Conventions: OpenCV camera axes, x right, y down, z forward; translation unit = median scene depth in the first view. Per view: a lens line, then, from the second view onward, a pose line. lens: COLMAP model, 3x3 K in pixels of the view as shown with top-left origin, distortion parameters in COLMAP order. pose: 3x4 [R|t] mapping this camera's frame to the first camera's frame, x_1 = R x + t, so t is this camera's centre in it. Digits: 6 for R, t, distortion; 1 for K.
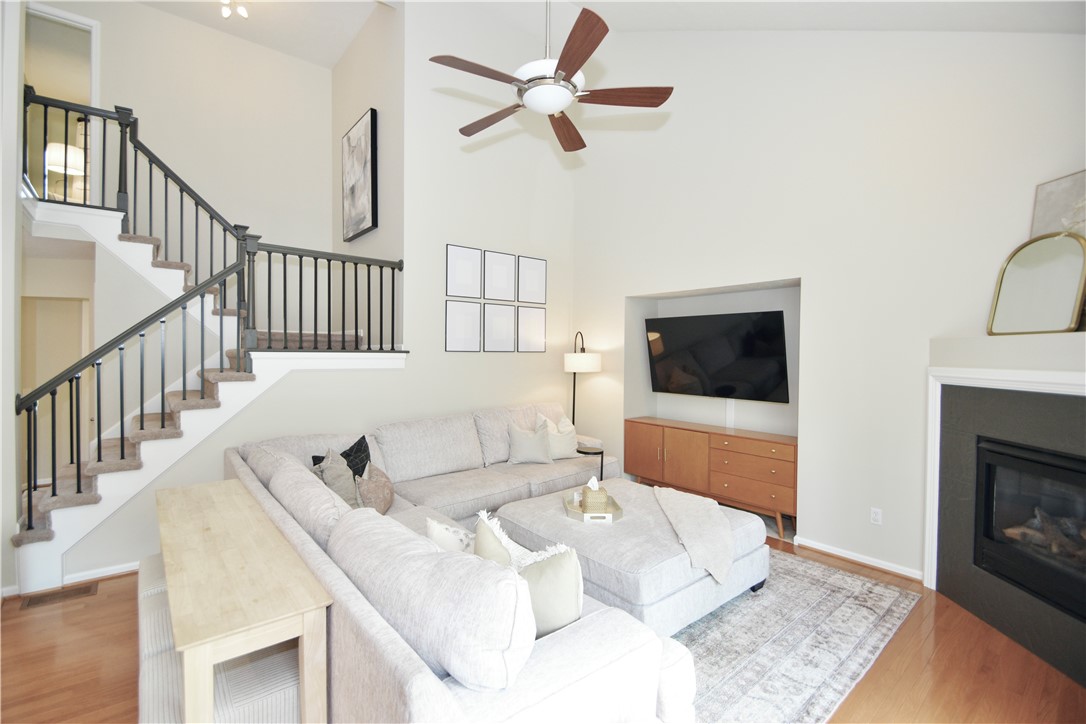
lens RADIAL K [[471.7, 0, 543.0], [0, 471.7, 362.0], [0, 0, 1]] dist [-0.000264, -0.000188]
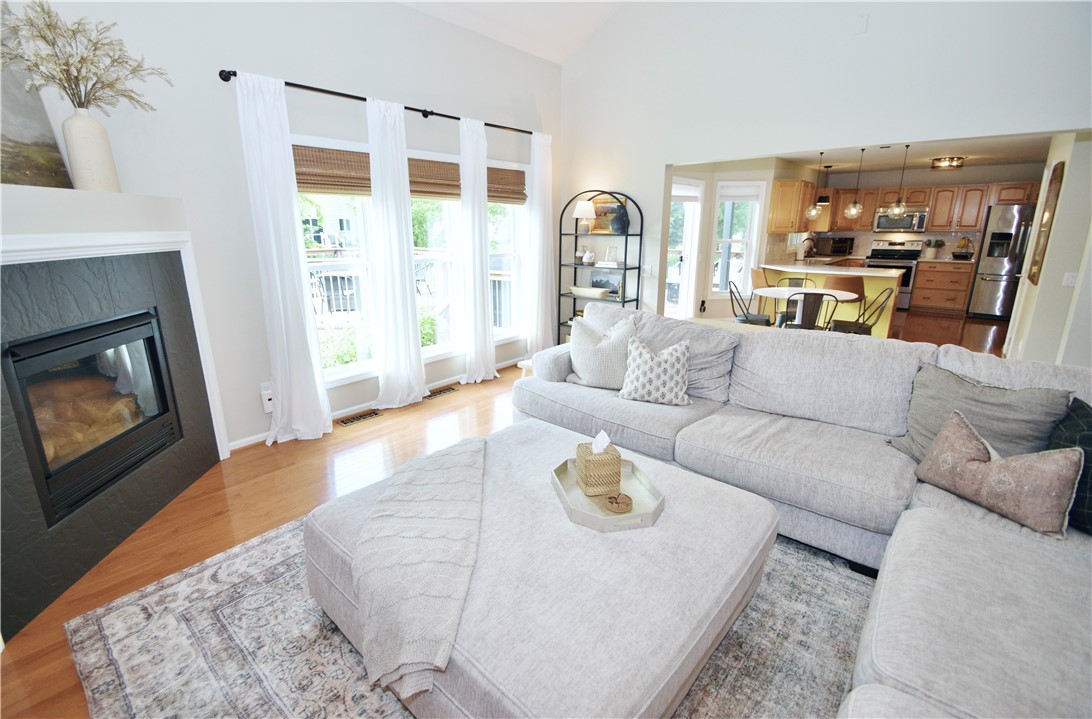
lens RADIAL K [[485.3, 0, 542.9], [0, 485.3, 337.2], [0, 0, 1]] dist [0.000619, 0.000110]
pose [[-0.987651, 0.041832, -0.150980, 0.288657], [0.003116, 0.968749, 0.248024, -0.007746], [0.156637, 0.244491, -0.956916, 1.645521]]
